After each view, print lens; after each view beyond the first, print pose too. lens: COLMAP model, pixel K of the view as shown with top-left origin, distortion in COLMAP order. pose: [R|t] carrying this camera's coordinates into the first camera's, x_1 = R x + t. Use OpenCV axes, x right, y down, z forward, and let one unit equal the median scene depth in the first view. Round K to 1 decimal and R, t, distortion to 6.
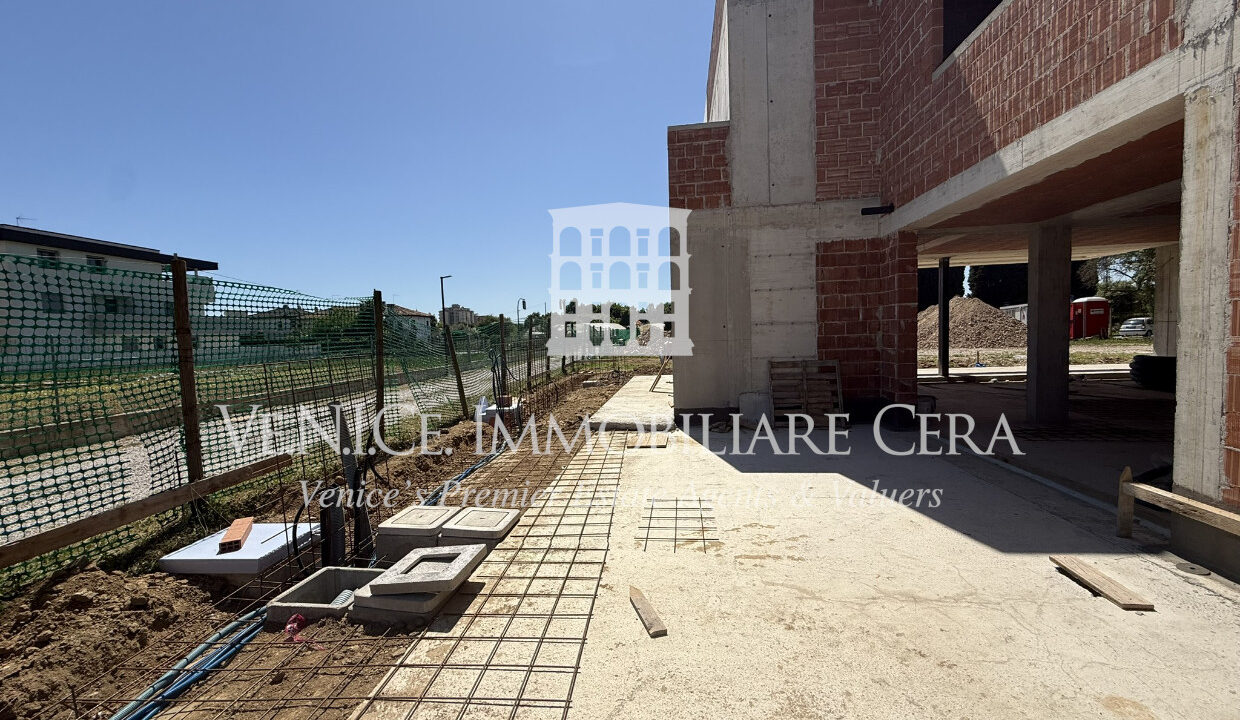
lens RADIAL K [[494.5, 0, 613.4], [0, 494.5, 360.3], [0, 0, 1]] dist [-0.000543, 0.000585]
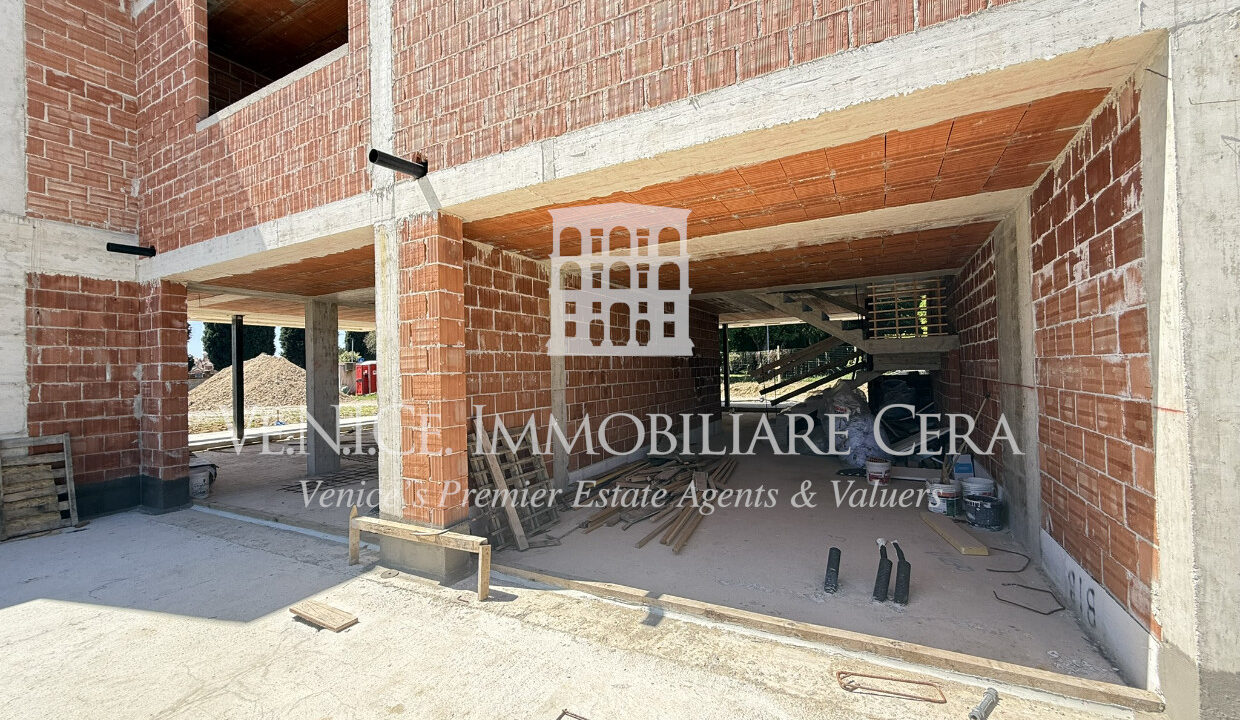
lens RADIAL K [[494.5, 0, 618.8], [0, 494.5, 361.0], [0, 0, 1]] dist [-0.000543, 0.000585]
pose [[0.346435, 0.045151, 0.936987, 0.048212], [0.060791, 0.995661, -0.070455, -0.009044], [-0.936102, 0.081368, 0.342187, -0.038263]]
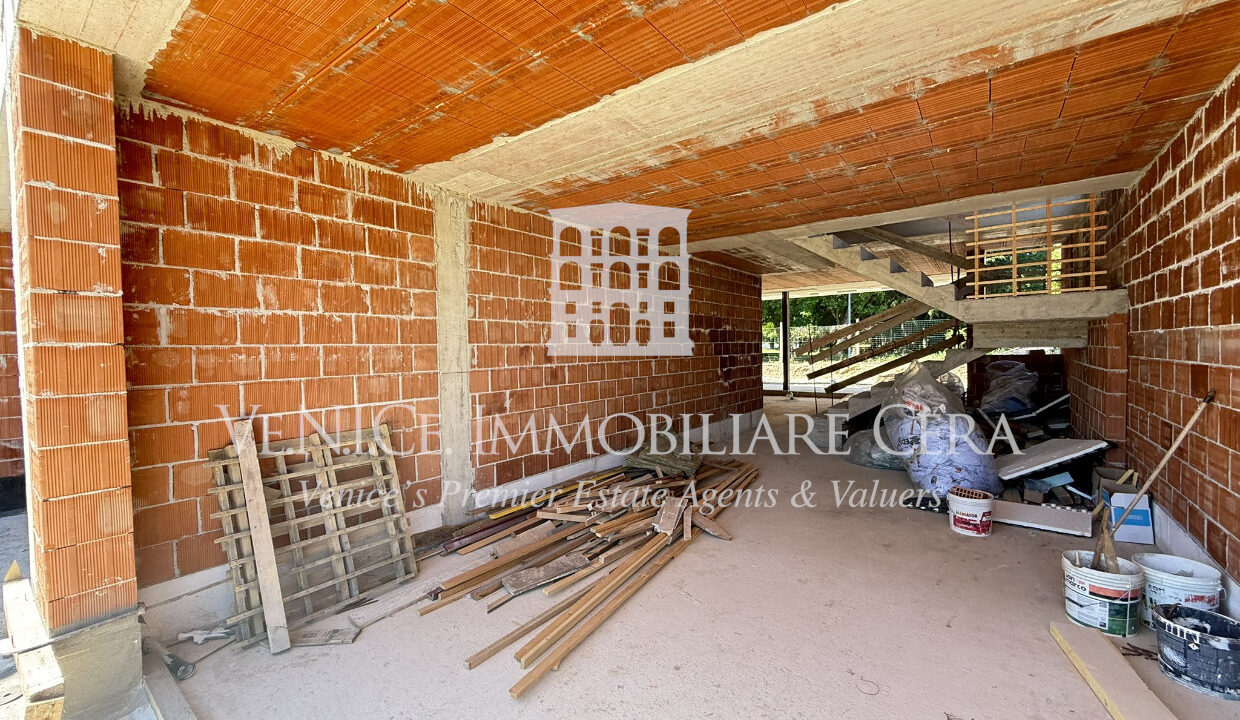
lens RADIAL K [[494.5, 0, 619.2], [0, 494.5, 361.0], [0, 0, 1]] dist [-0.000543, 0.000585]
pose [[0.490211, 0.005797, 0.871585, 0.512742], [0.045338, 0.998455, -0.032141, -0.012496], [-0.870424, 0.055272, 0.489190, -0.114531]]
